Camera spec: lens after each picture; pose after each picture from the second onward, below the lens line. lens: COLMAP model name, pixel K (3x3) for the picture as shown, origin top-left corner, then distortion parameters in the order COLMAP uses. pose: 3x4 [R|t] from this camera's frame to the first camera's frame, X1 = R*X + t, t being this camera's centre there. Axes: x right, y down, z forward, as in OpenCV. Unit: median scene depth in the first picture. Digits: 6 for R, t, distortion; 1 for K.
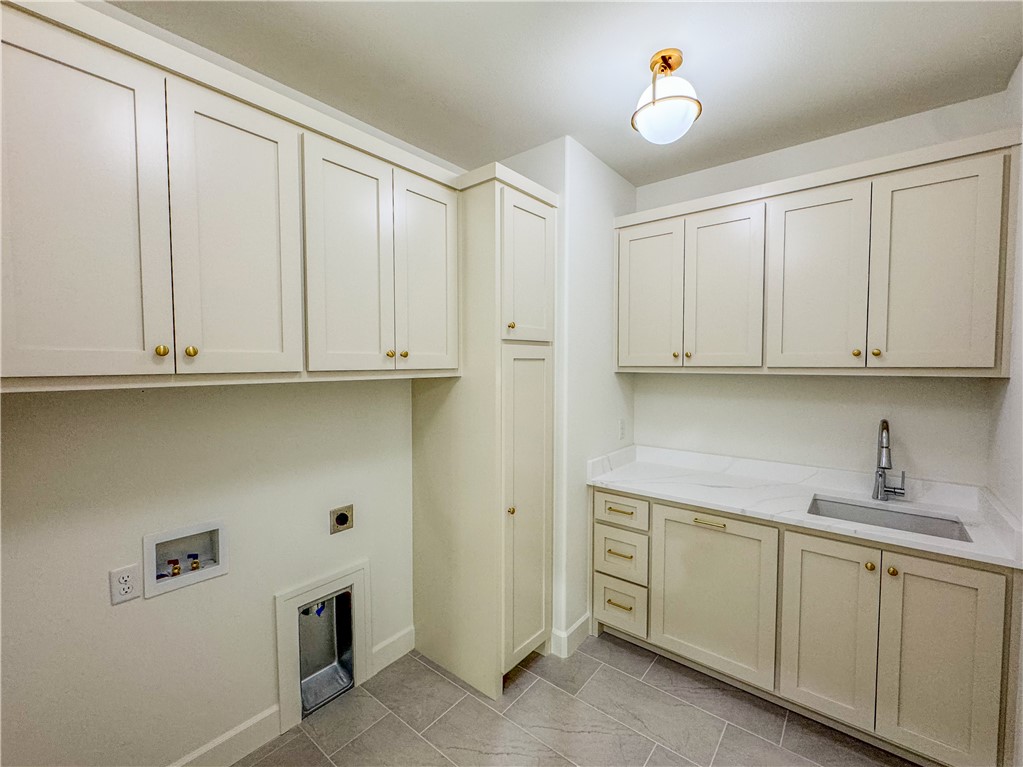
lens RADIAL K [[425.4, 0, 511.5], [0, 425.4, 383.5], [0, 0, 1]] dist [-0.003234, -0.000030]
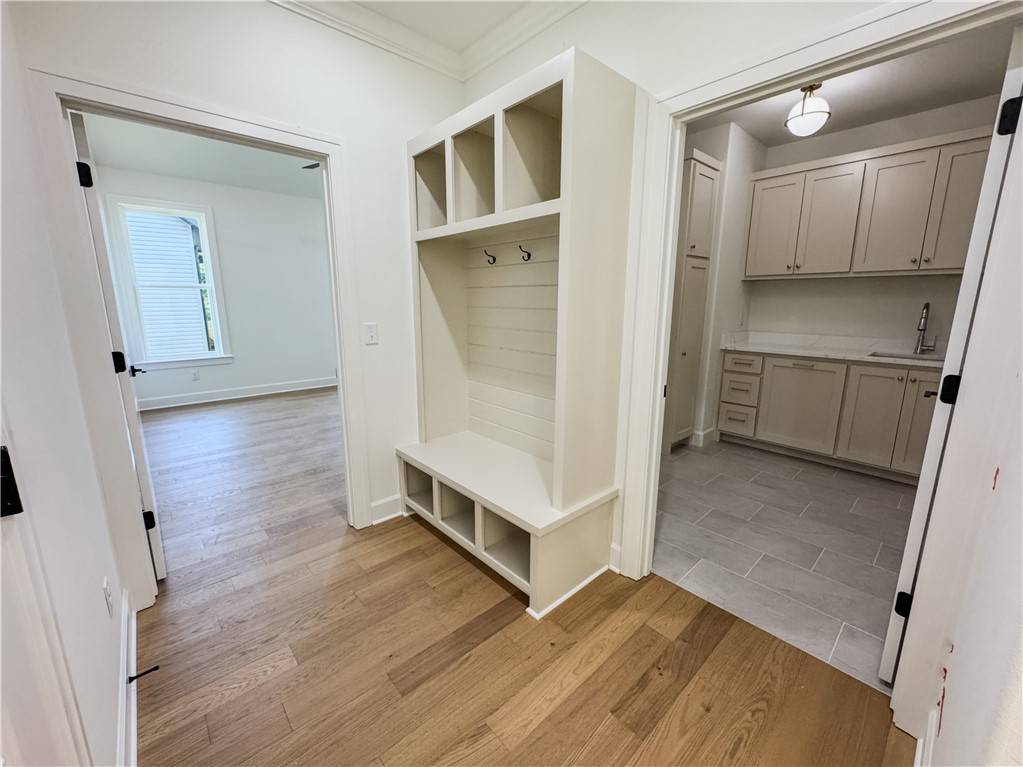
lens RADIAL K [[413.0, 0, 509.5], [0, 413.0, 383.0], [0, 0, 1]] dist [-0.000106, 0.000004]
pose [[0.989181, 0.033071, -0.142923, -0.427284], [-0.011824, 0.989063, 0.147022, 0.155503], [0.146221, -0.143742, 0.978753, -0.747131]]
